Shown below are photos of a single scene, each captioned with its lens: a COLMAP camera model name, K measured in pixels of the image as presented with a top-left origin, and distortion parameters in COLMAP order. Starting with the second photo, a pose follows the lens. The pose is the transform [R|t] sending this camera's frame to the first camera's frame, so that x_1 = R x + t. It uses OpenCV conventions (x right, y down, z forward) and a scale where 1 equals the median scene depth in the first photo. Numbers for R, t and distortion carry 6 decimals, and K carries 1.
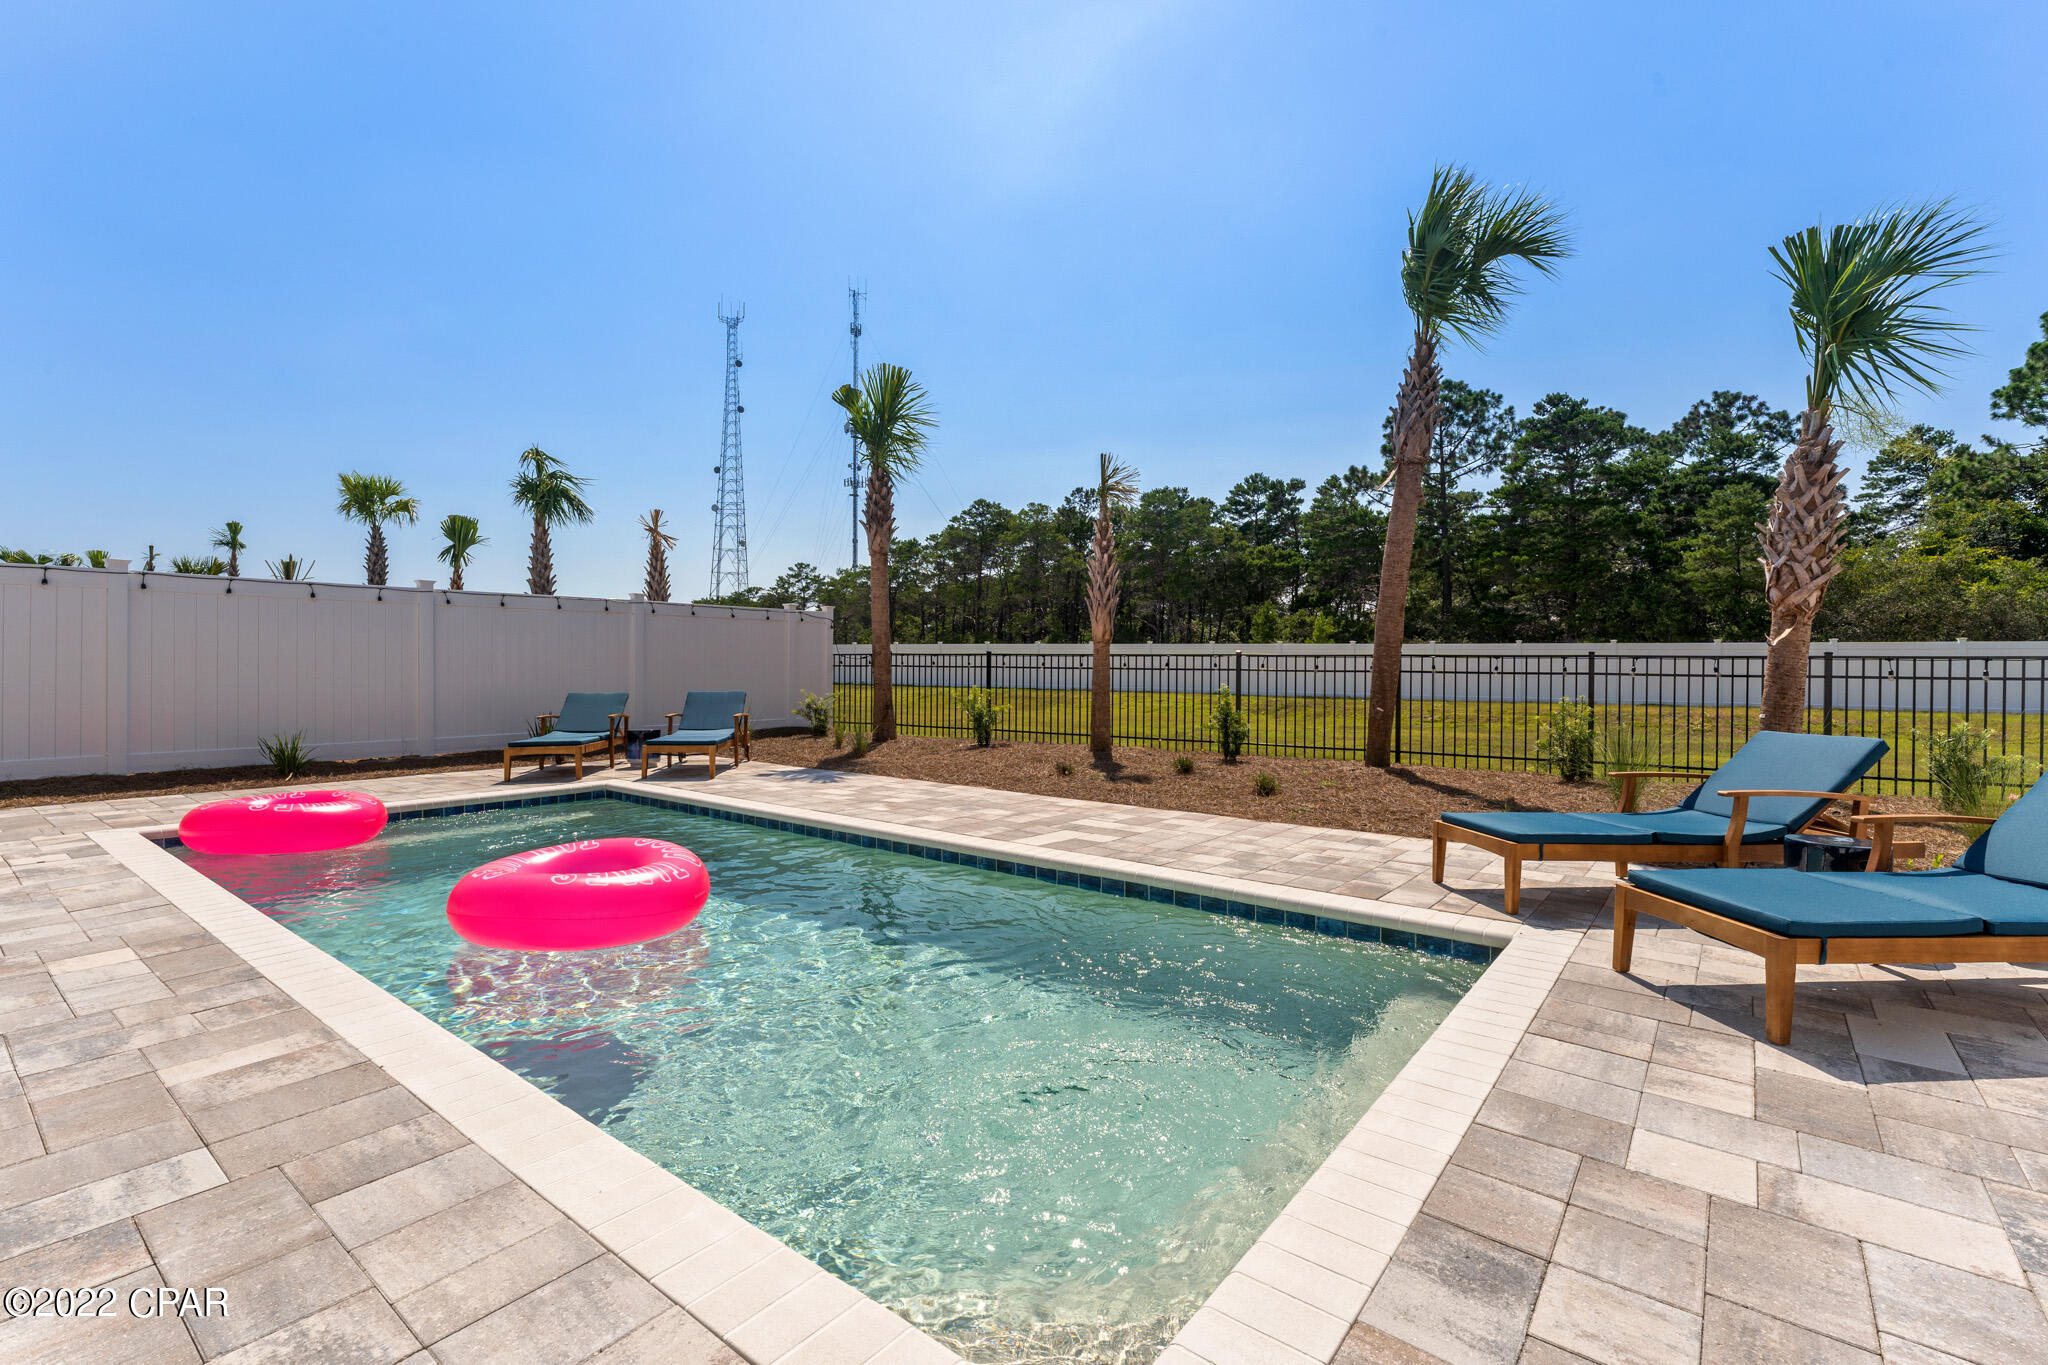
lens RADIAL K [[924.3, 0, 1024.0], [0, 924.3, 682.5], [0, 0, 1]] dist [-0.032339, 0.022174]
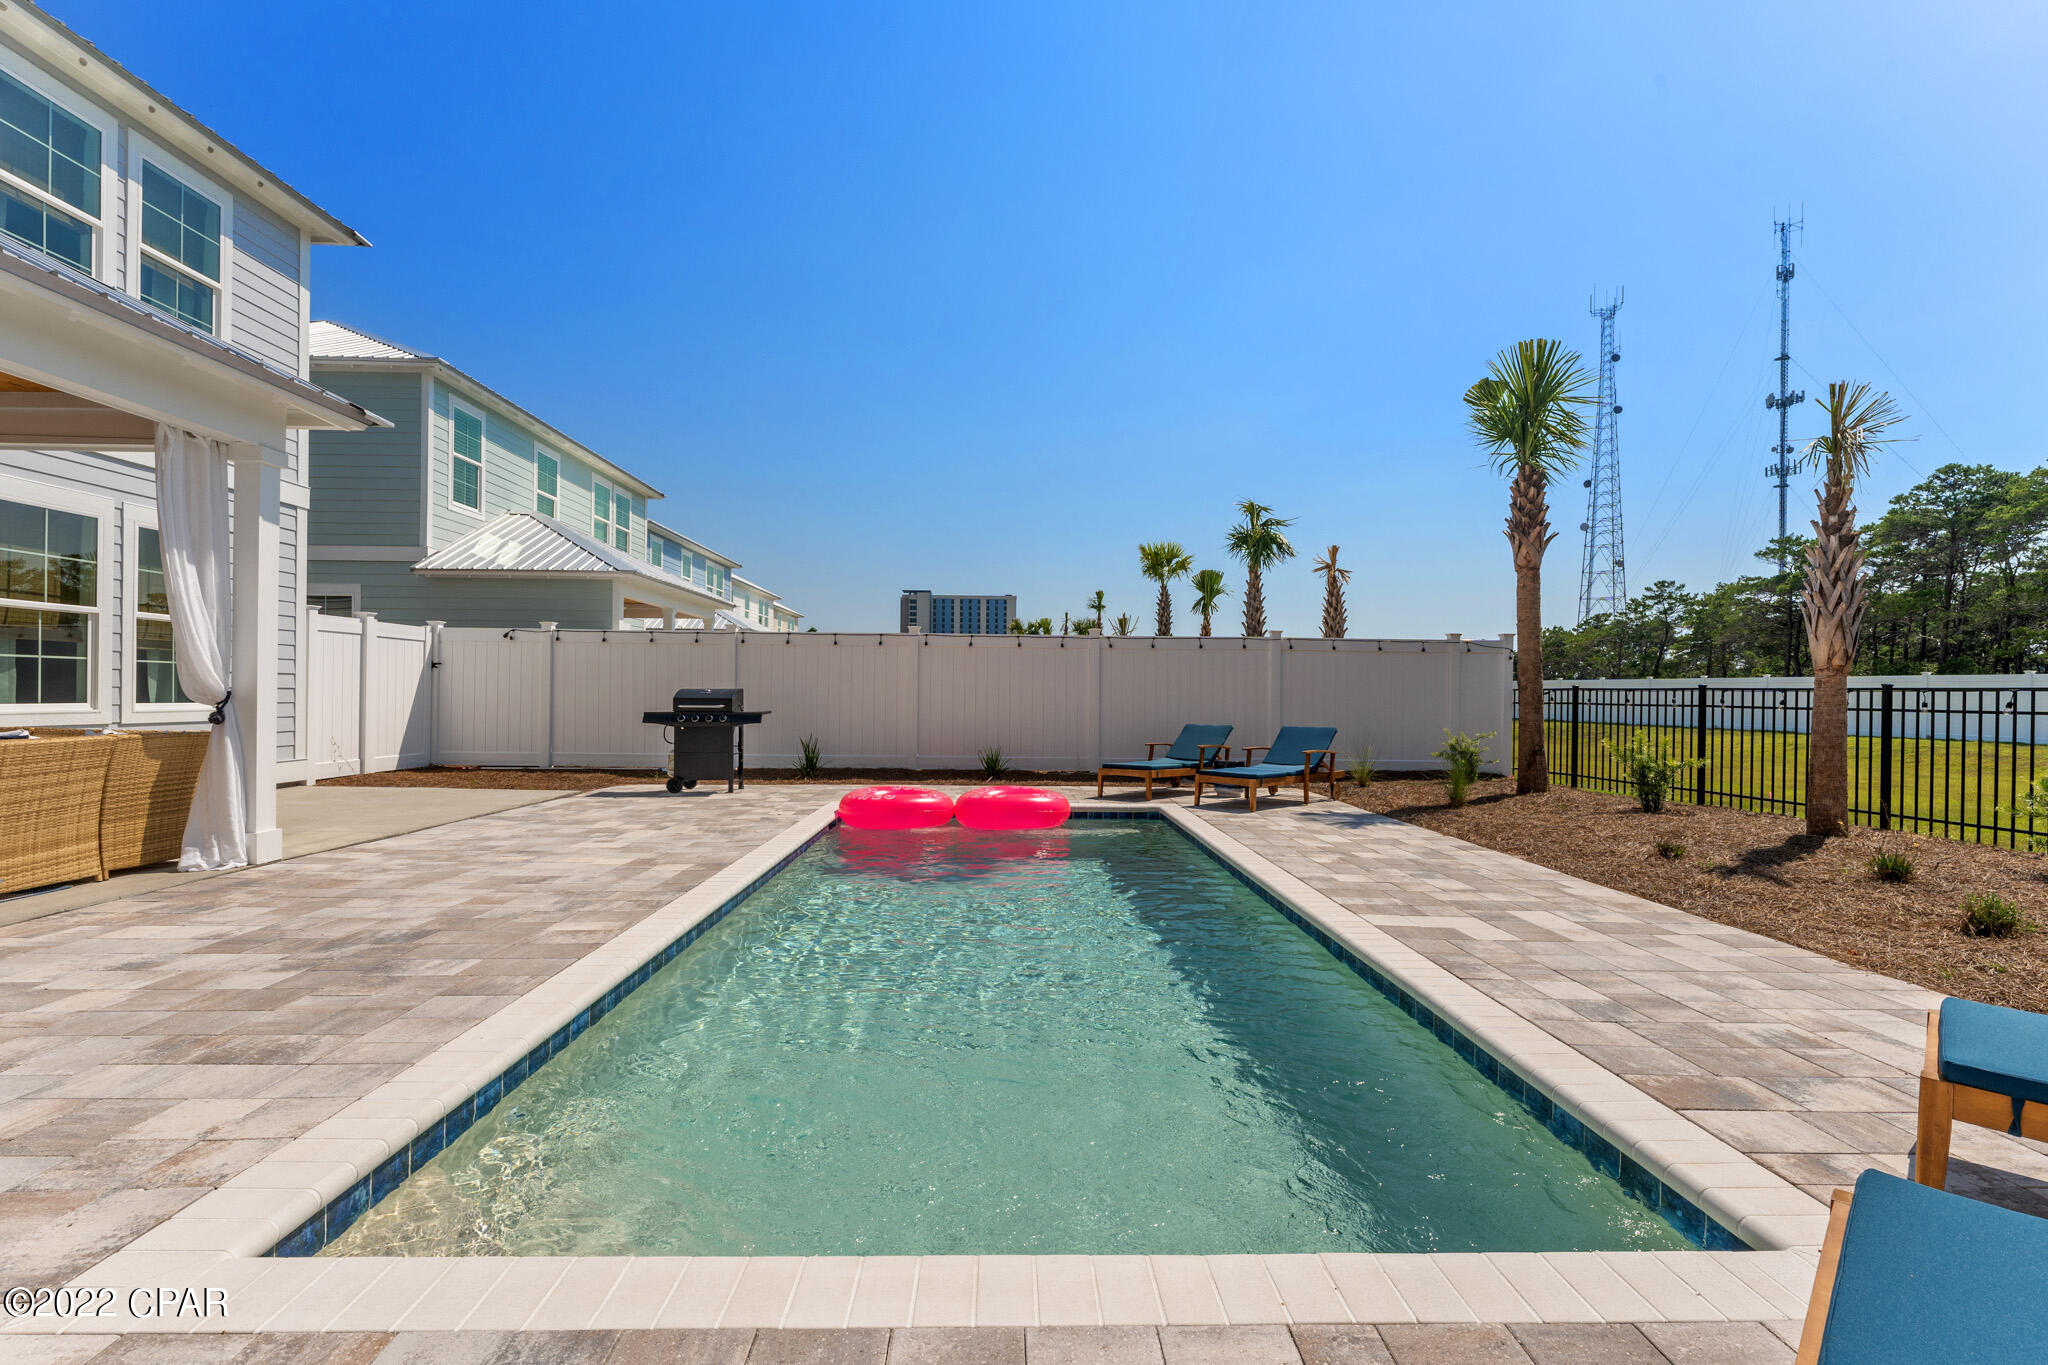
lens RADIAL K [[940.5, 0, 1024.0], [0, 940.5, 682.5], [0, 0, 1]] dist [-0.000471, 0.010345]
pose [[0.638655, -0.007438, -0.769457, 0.157876], [-0.023394, 0.999303, -0.029077, -0.000864], [0.769137, 0.036571, 0.638036, 0.080425]]
